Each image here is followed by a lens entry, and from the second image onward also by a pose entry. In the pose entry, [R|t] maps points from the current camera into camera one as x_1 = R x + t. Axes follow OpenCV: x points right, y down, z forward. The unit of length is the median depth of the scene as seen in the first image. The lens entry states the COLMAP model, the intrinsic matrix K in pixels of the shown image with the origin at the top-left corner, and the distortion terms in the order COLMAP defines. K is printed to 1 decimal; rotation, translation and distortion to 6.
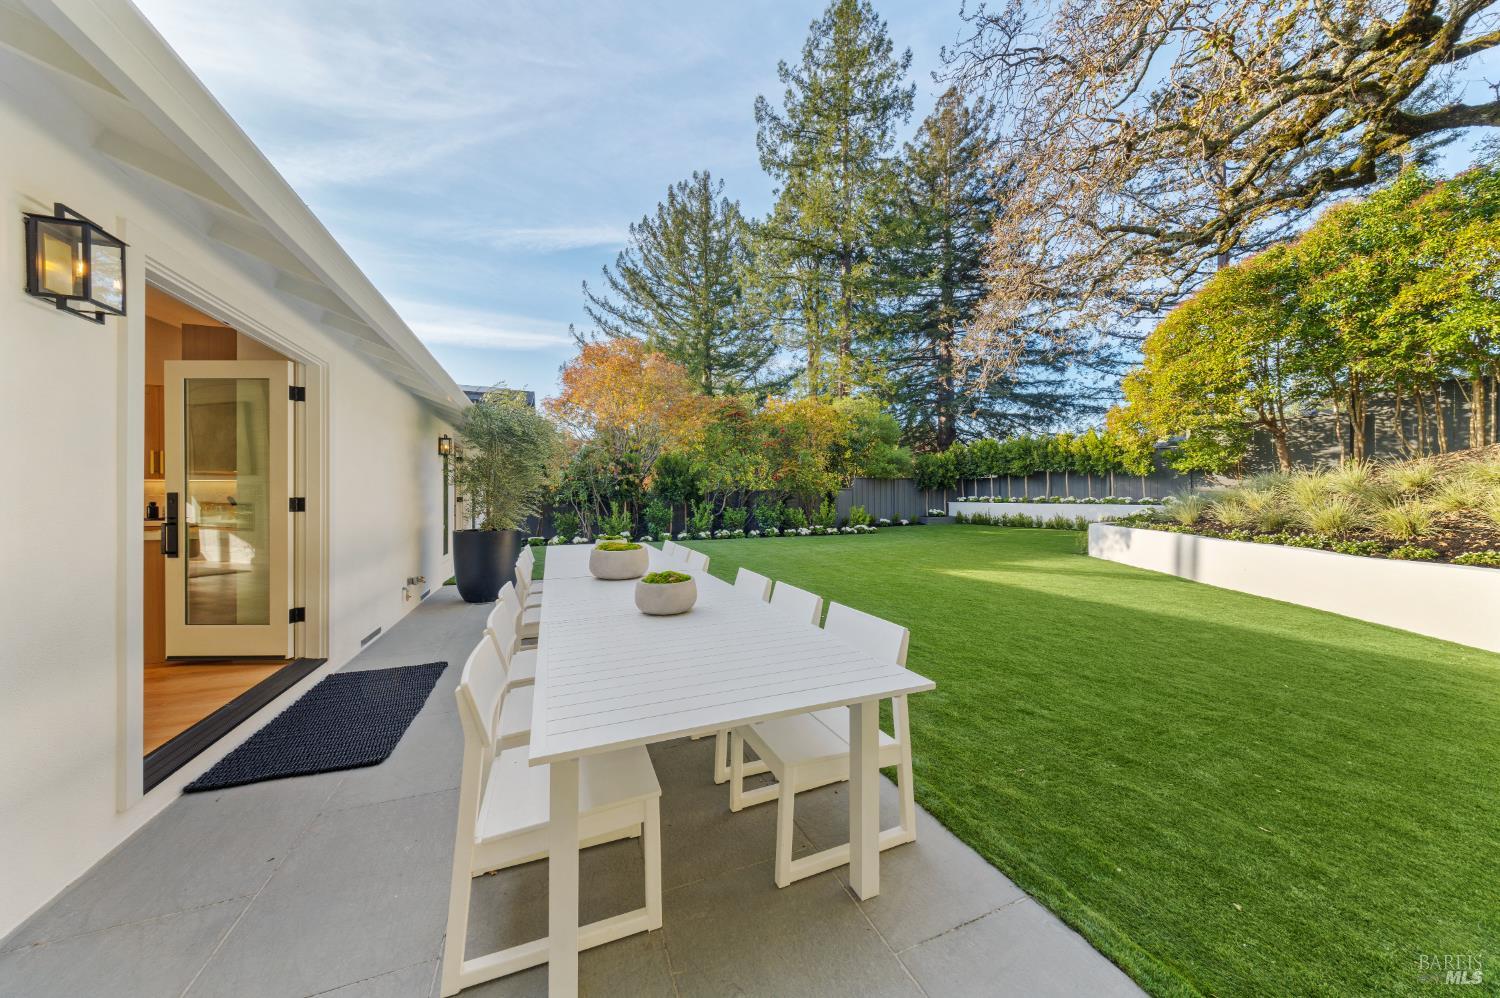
lens RADIAL K [[480.5, 0, 746.1], [0, 480.5, 500.5], [0, 0, 1]] dist [0.005430, -0.001699]
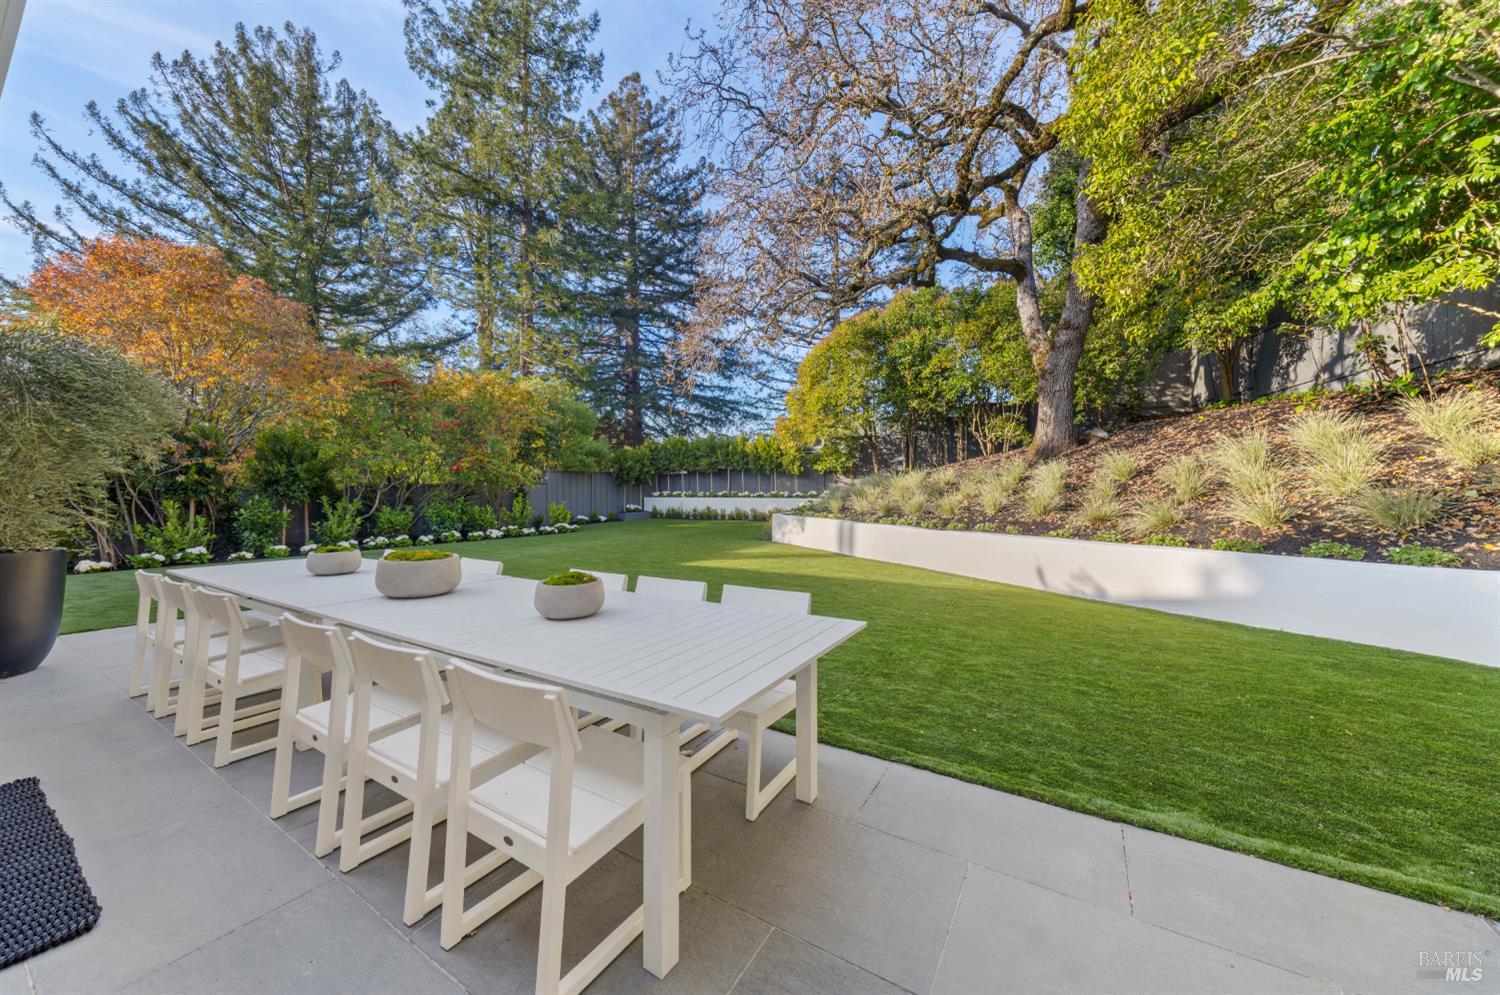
lens RADIAL K [[529.8, 0, 747.1], [0, 529.8, 496.9], [0, 0, 1]] dist [0.003749, -0.002422]
pose [[0.805686, -0.006504, 0.592308, -0.065126], [0.005570, 0.999979, 0.003405, 0.000258], [-0.592317, 0.000556, 0.805705, -0.003776]]
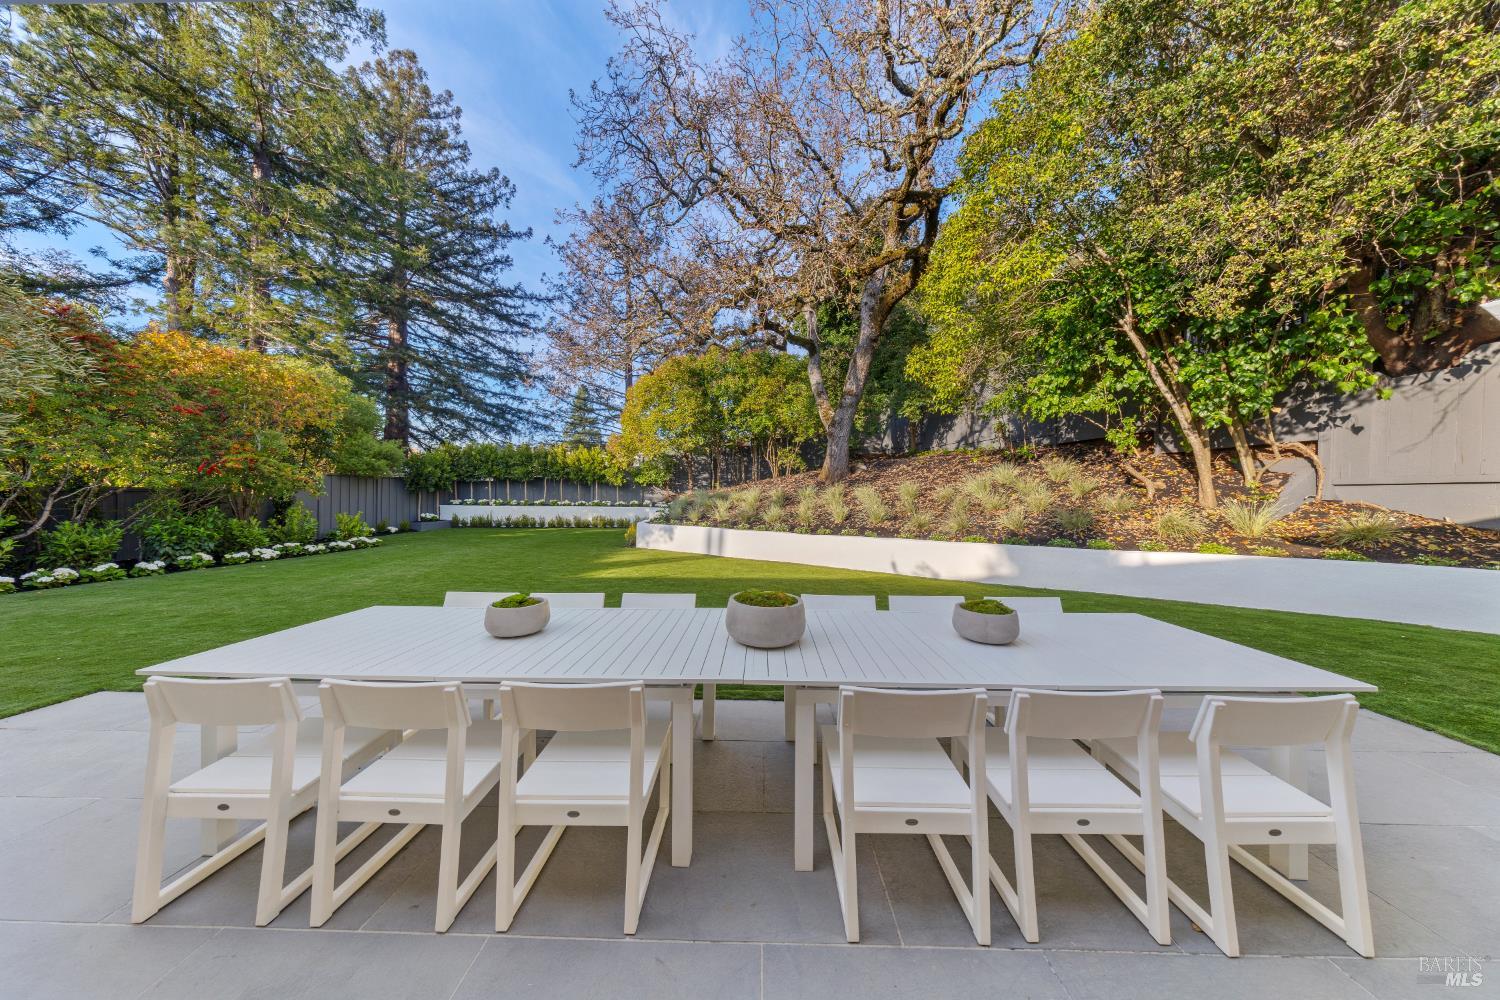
lens RADIAL K [[437.6, 0, 758.9], [0, 437.6, 499.2], [0, 0, 1]] dist [-0.000109, -0.000697]
pose [[0.382712, 0.004908, 0.923855, -0.158840], [-0.003159, 0.999987, -0.004003, -0.008568], [-0.923862, -0.001386, 0.382723, 0.140122]]
